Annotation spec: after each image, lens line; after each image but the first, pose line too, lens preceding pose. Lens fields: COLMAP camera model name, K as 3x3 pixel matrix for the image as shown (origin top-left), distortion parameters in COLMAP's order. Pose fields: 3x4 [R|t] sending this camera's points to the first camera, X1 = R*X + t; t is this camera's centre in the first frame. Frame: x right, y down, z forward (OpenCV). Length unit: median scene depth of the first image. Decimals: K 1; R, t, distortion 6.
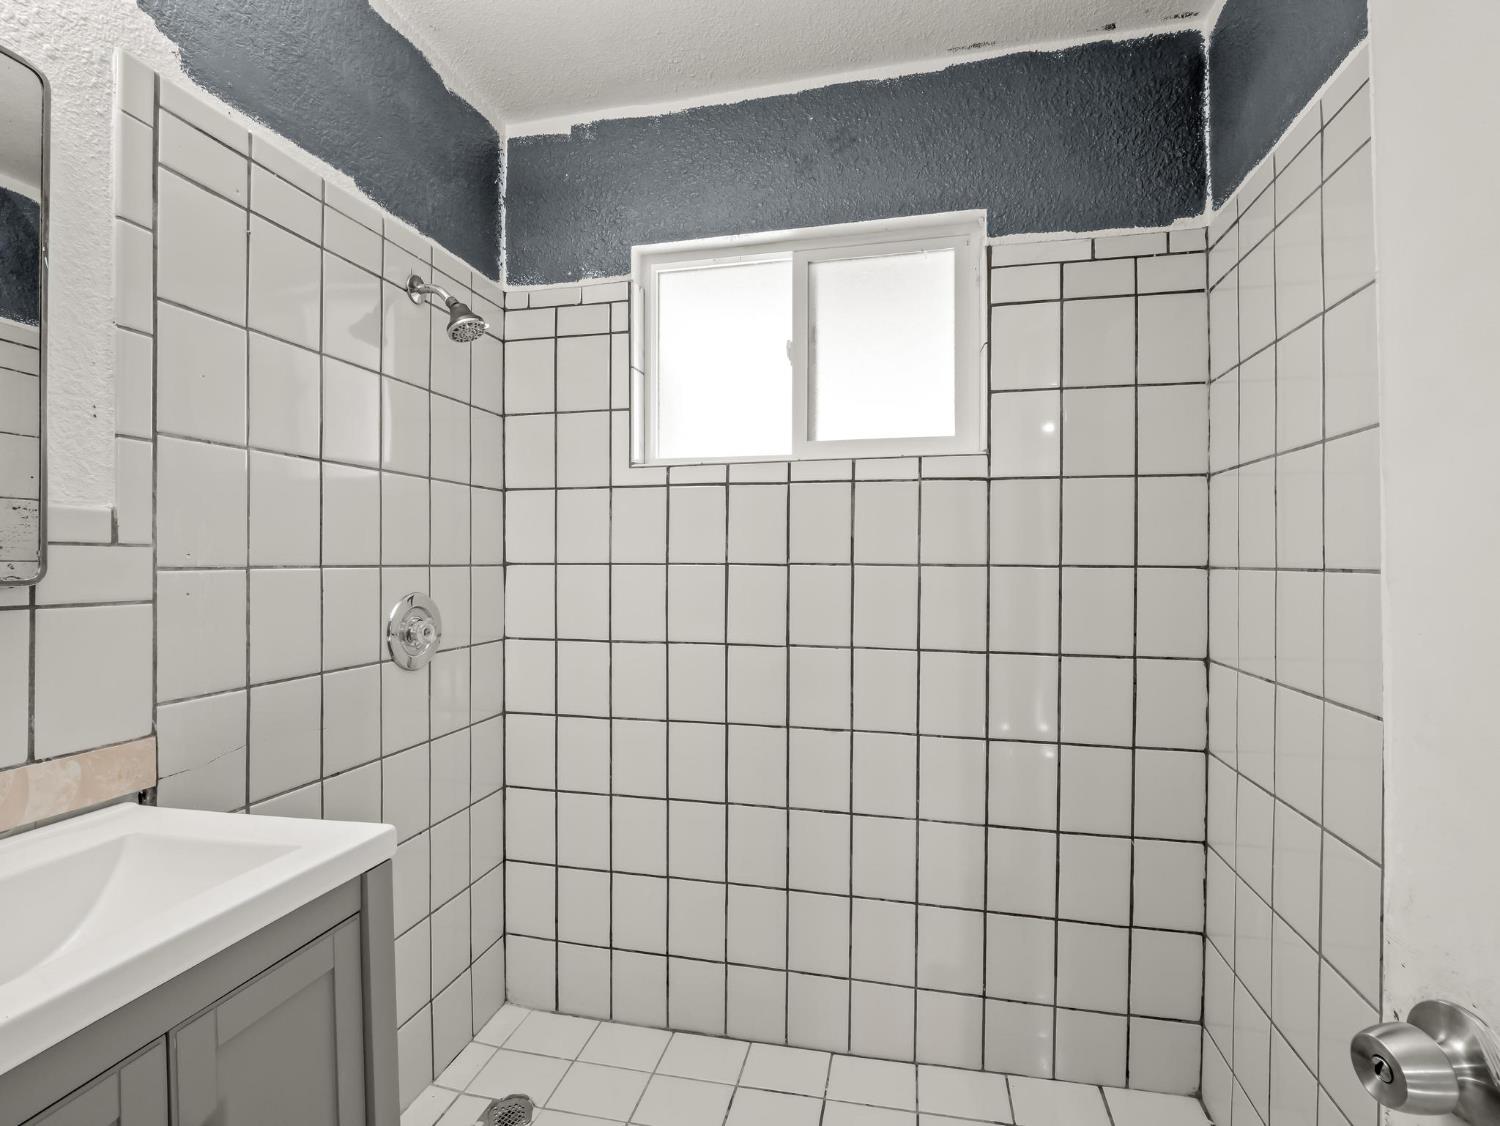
lens RADIAL K [[728.4, 0, 747.8], [0, 728.4, 561.0], [0, 0, 1]] dist [-0.012563, -0.001574]
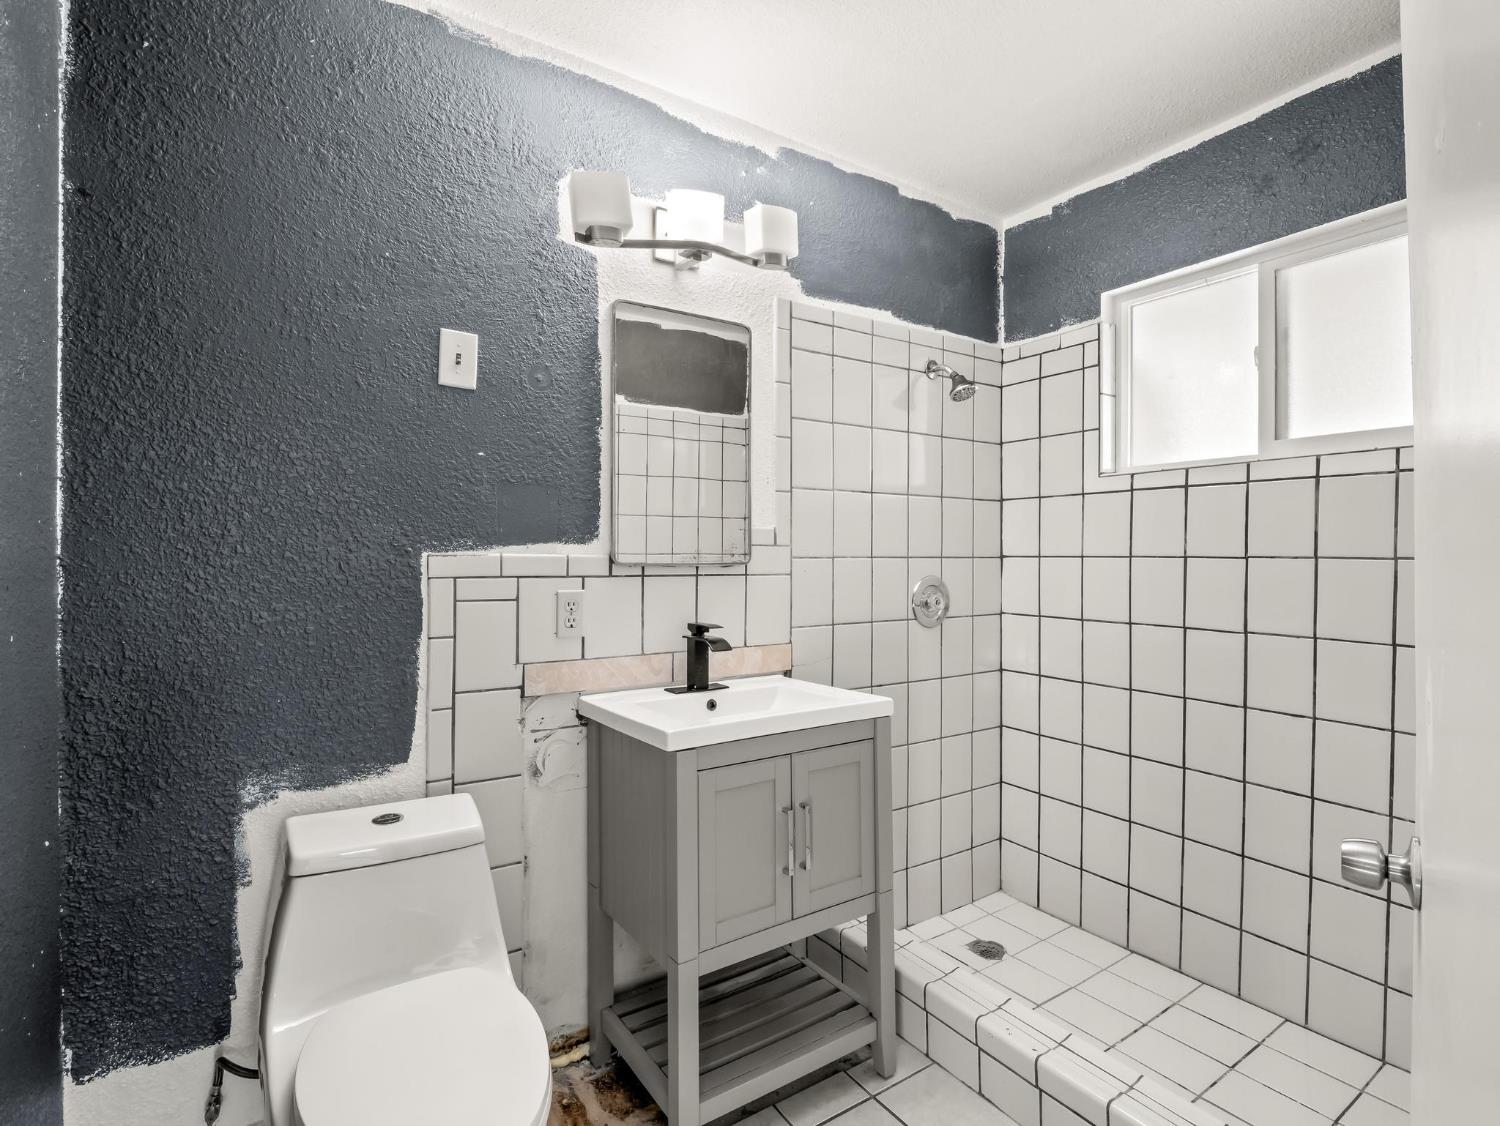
lens RADIAL K [[728.4, 0, 754.3], [0, 728.4, 560.2], [0, 0, 1]] dist [-0.012563, -0.001574]
pose [[0.730080, 0.006339, -0.683332, 0.262425], [-0.001805, 0.999971, 0.007348, 0.002110], [0.683359, -0.004131, 0.730071, -0.294544]]
